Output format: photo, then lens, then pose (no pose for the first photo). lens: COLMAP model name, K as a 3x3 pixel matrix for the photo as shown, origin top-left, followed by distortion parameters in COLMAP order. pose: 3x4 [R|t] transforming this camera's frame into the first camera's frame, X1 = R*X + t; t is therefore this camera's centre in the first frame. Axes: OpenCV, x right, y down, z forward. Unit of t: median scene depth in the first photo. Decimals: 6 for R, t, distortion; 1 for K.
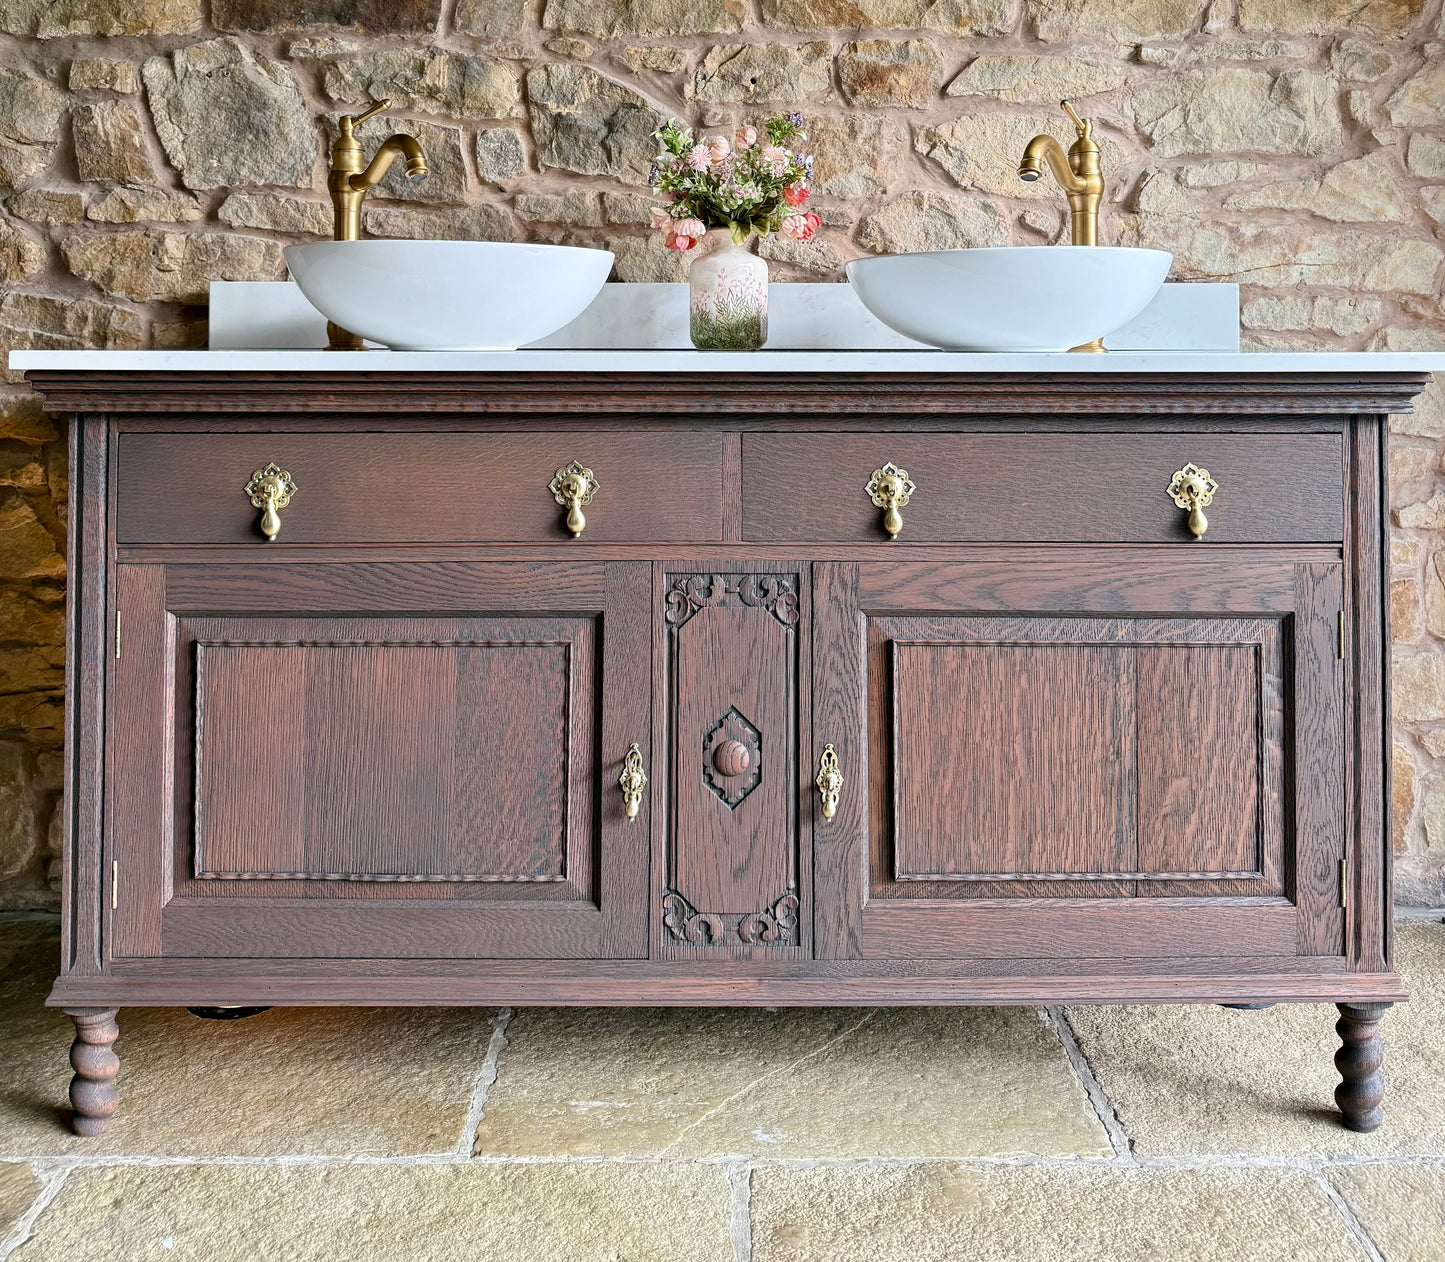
lens RADIAL K [[1344.0, 0, 719.1], [0, 1344.0, 313.4], [0, 0, 1]] dist [0.176946, -0.333169]
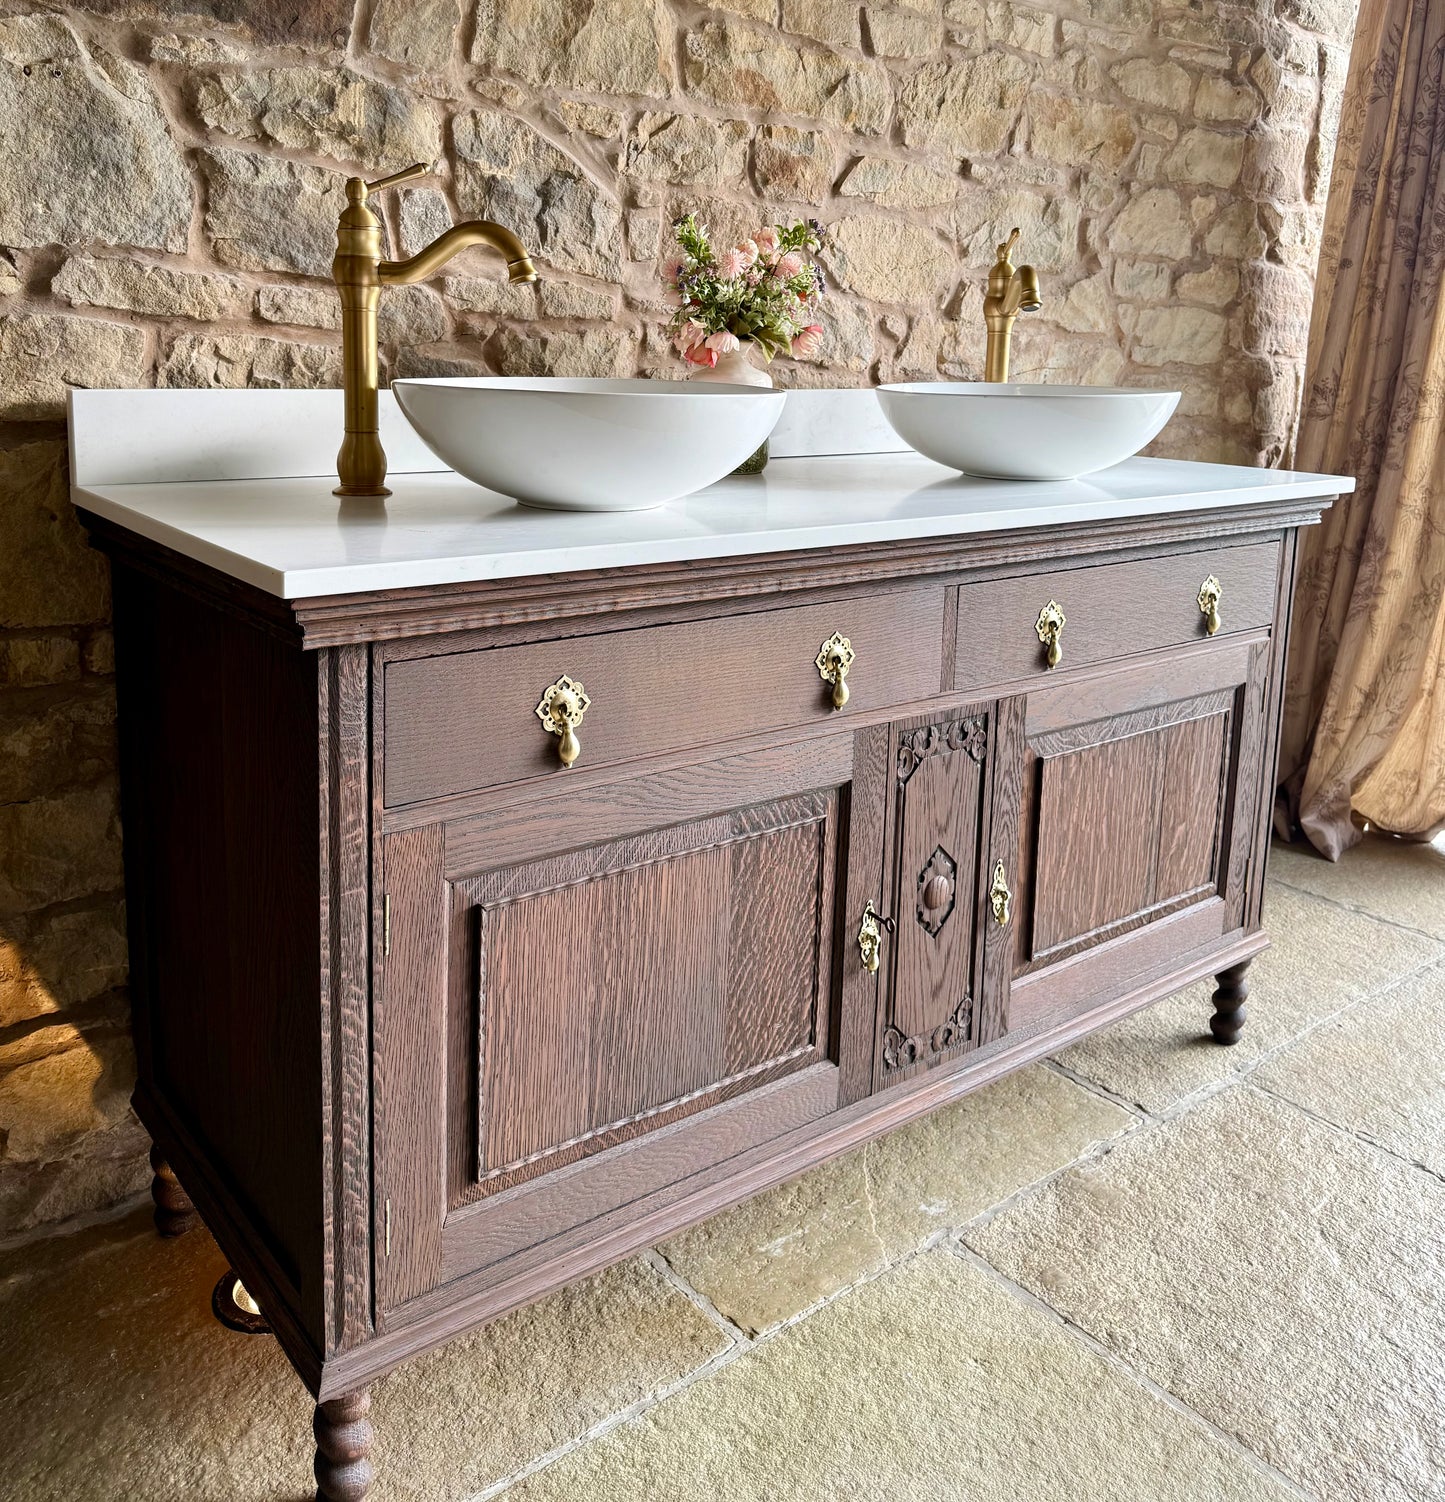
lens RADIAL K [[1339.4, 0, 717.2], [0, 1339.4, 545.7], [0, 0, 1]] dist [0.193014, -0.437966]
pose [[0.788826, -0.074665, 0.610064, -0.525792], [-0.042103, 0.983697, 0.174834, -0.077700], [-0.613173, -0.163599, 0.772822, 0.247816]]
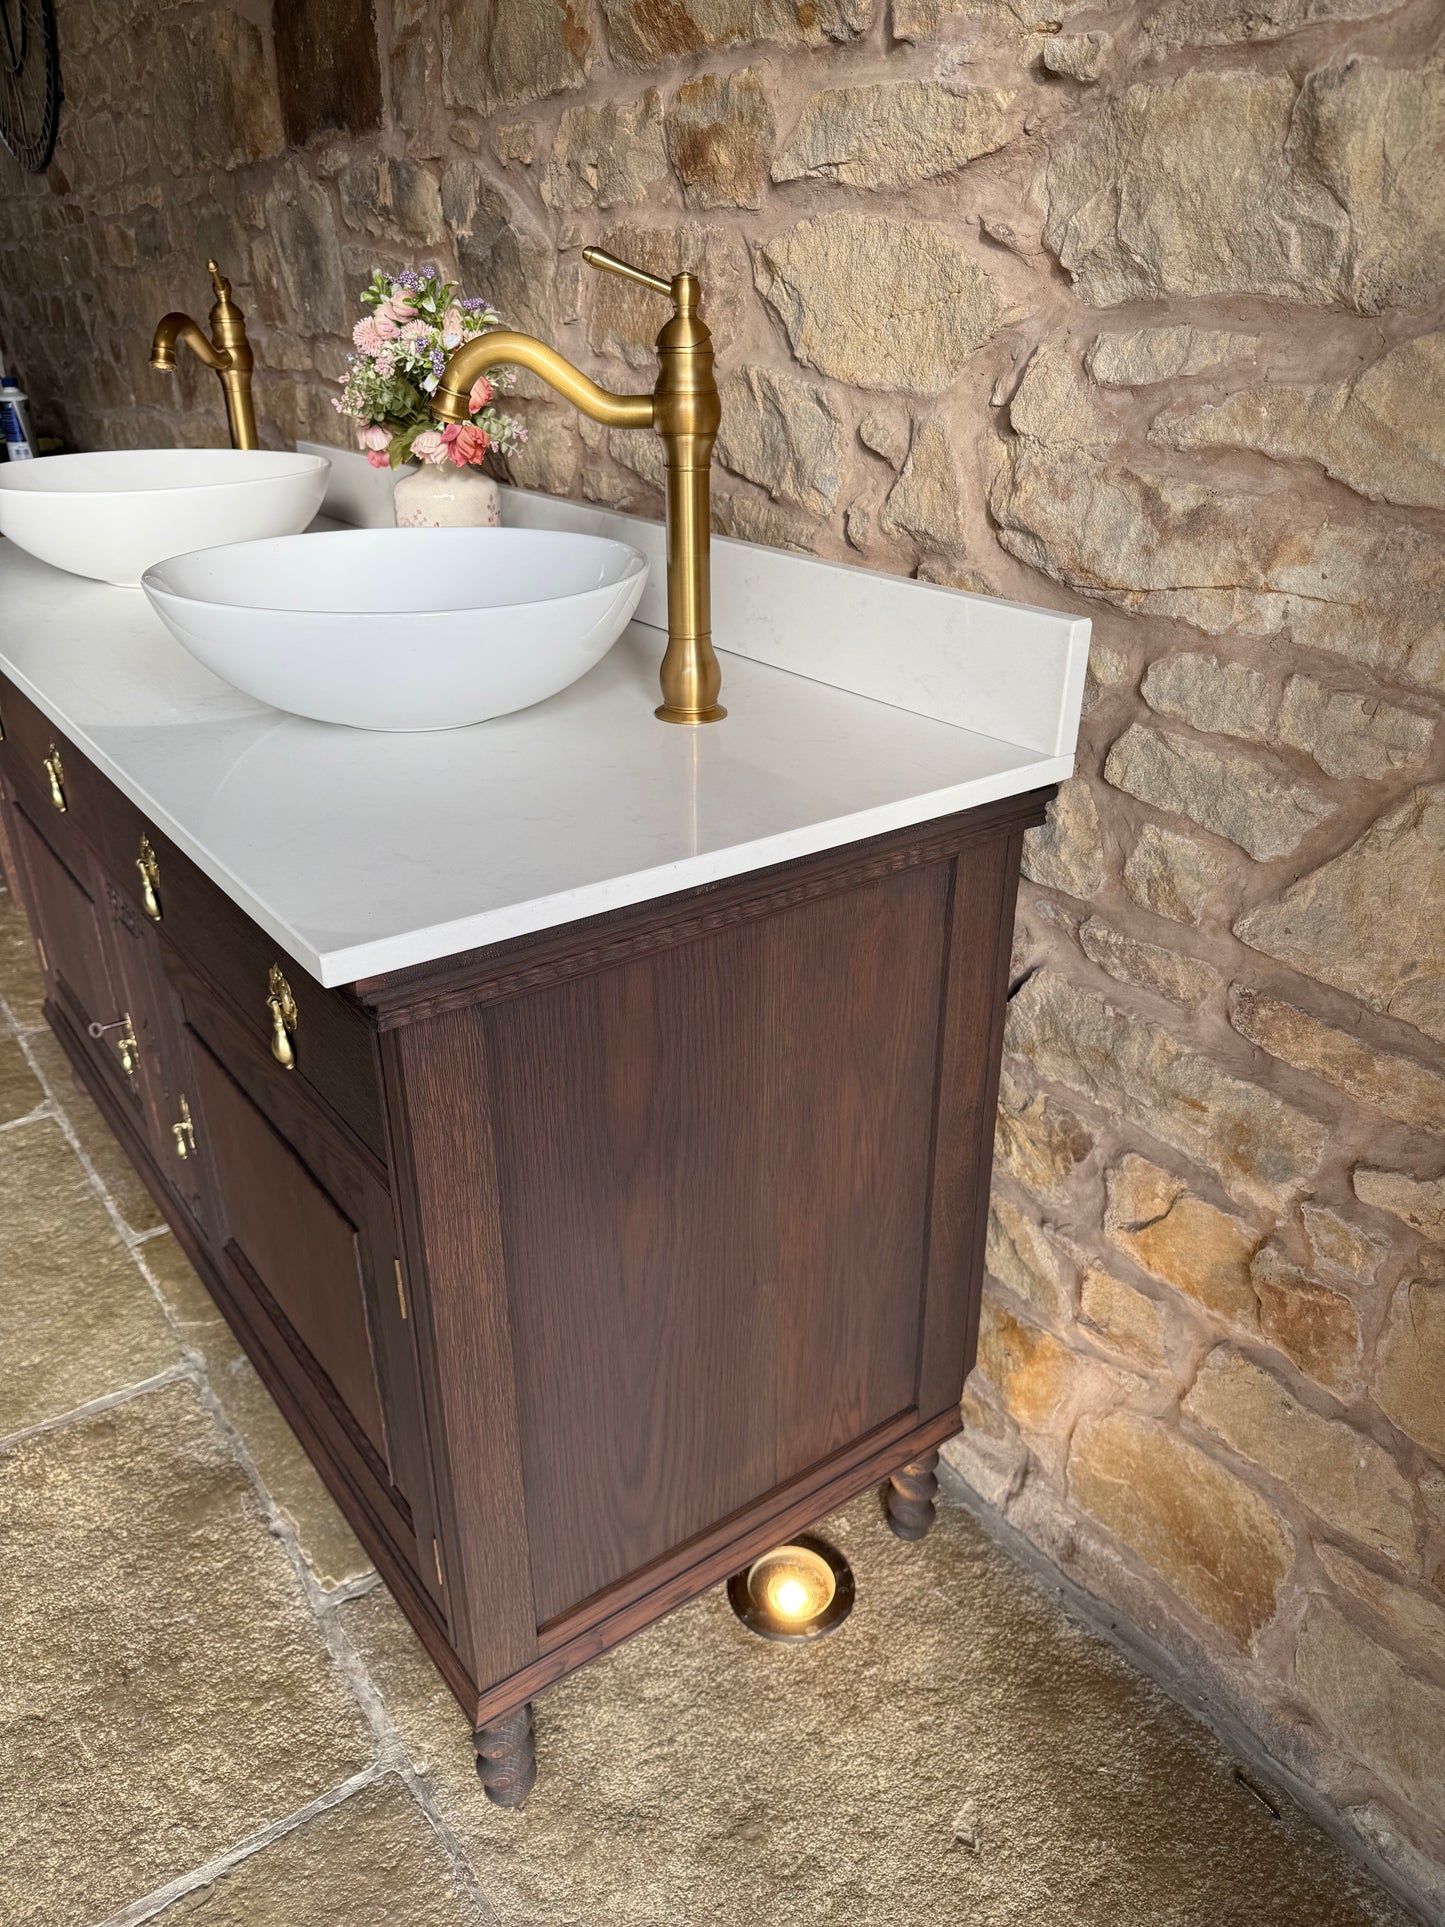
lens RADIAL K [[1374.9, 0, 726.6], [0, 1374.9, 972.1], [0, 0, 1]] dist [-0.003945, -0.007515]
pose [[0.584336, 0.363535, -0.725530, 0.681584], [0.019008, 0.887671, 0.460086, -0.132307], [0.811289, -0.282636, 0.511788, 0.607011]]
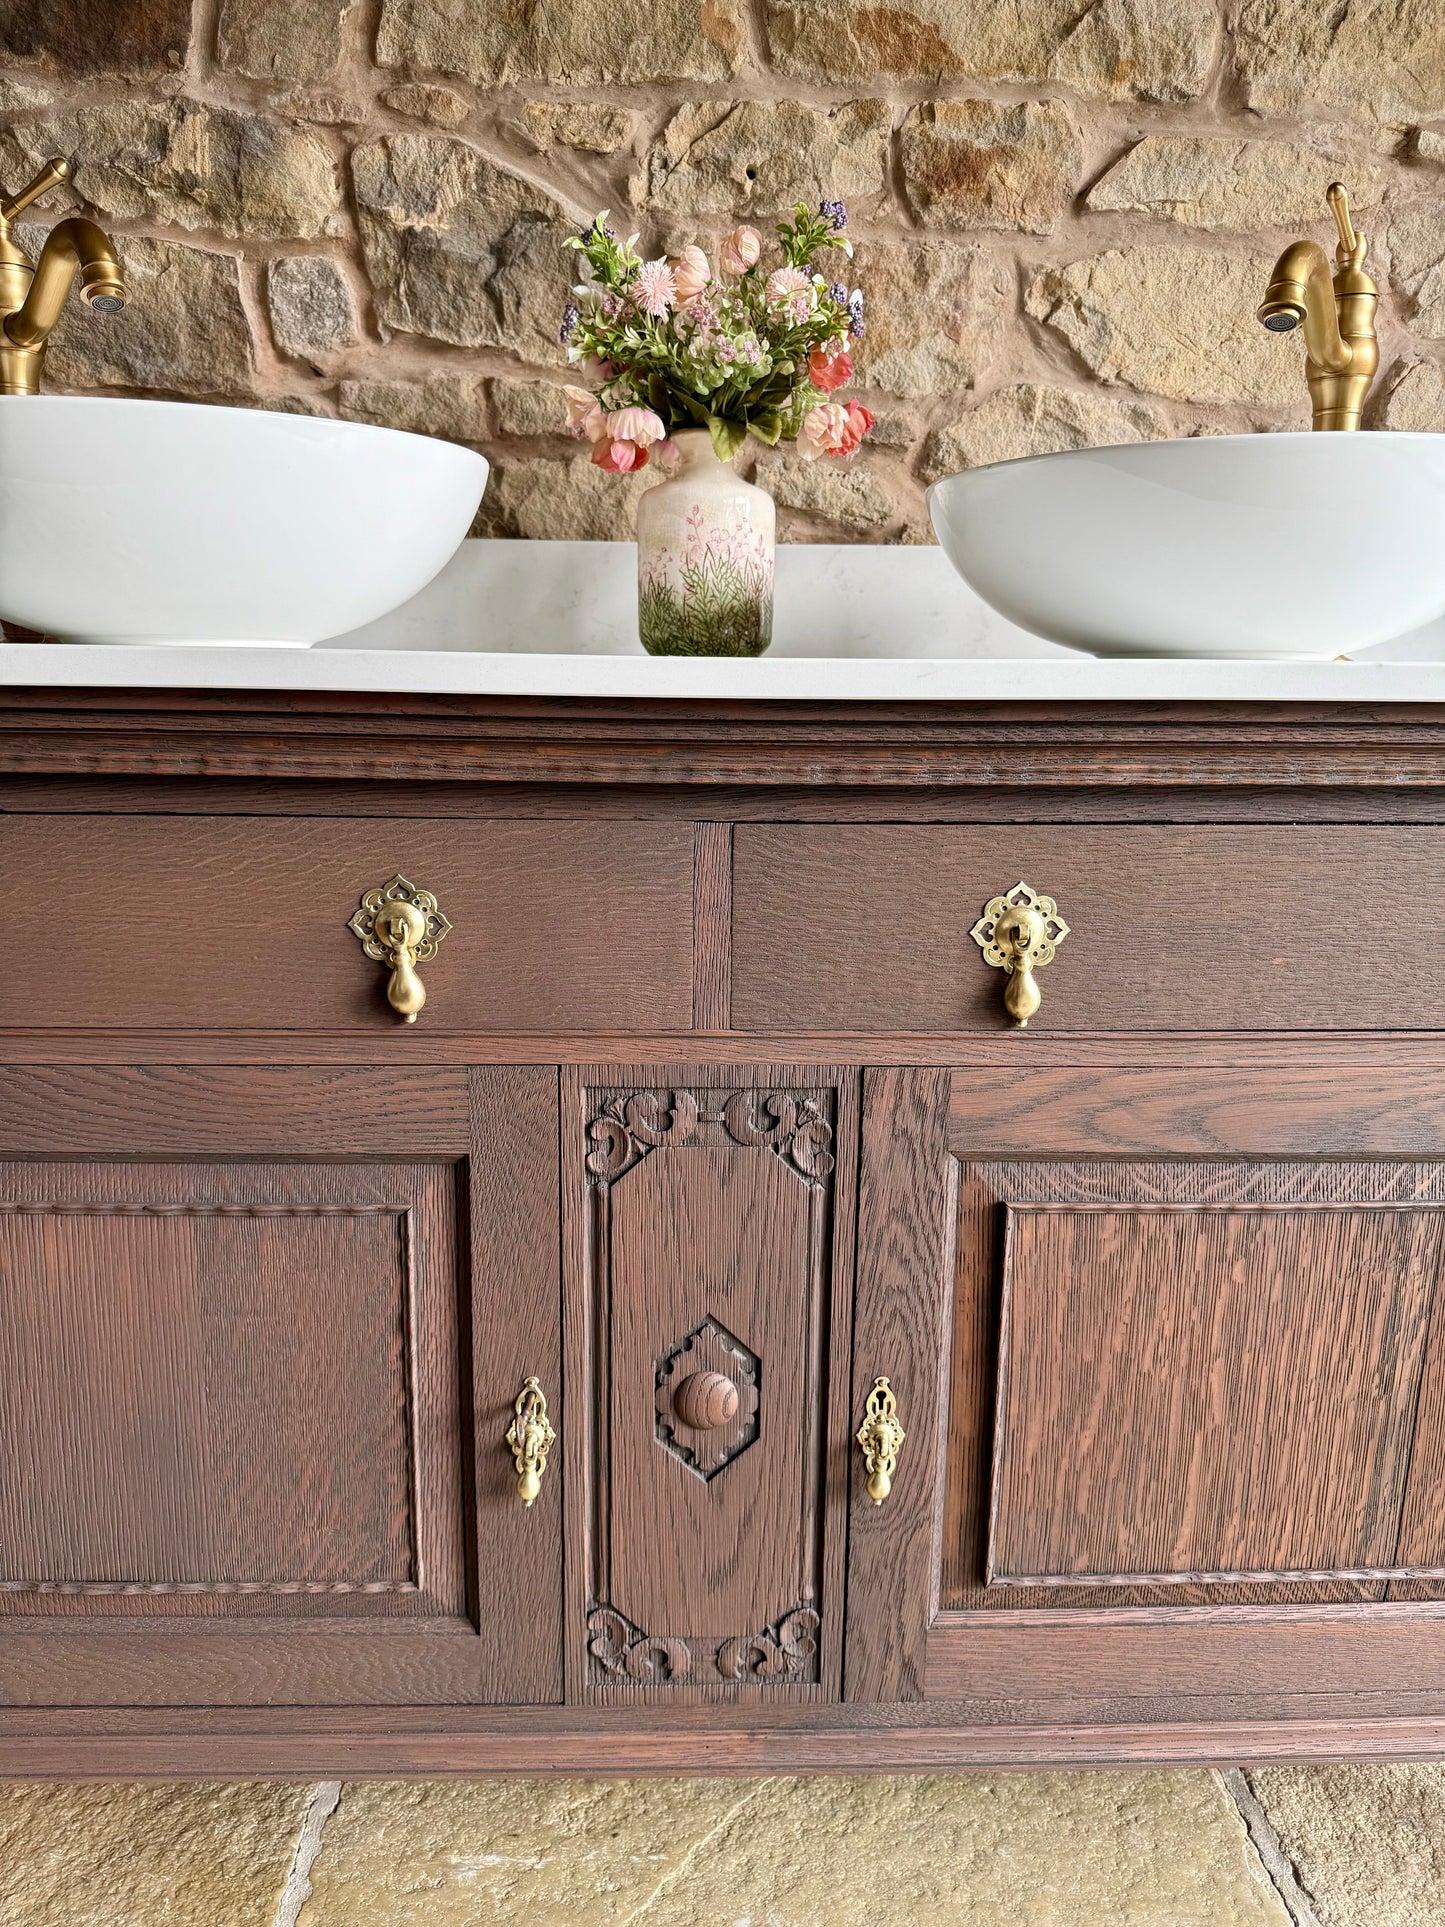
lens RADIAL K [[1378.4, 0, 721.9], [0, 1378.4, 974.6], [0, 0, 1]] dist [-0.003371, -0.008122]
pose [[0.999670, 0.004995, 0.025199, 0.000142], [-0.011002, 0.969650, 0.244251, 0.013820], [-0.023214, -0.244448, 0.969384, 0.357164]]
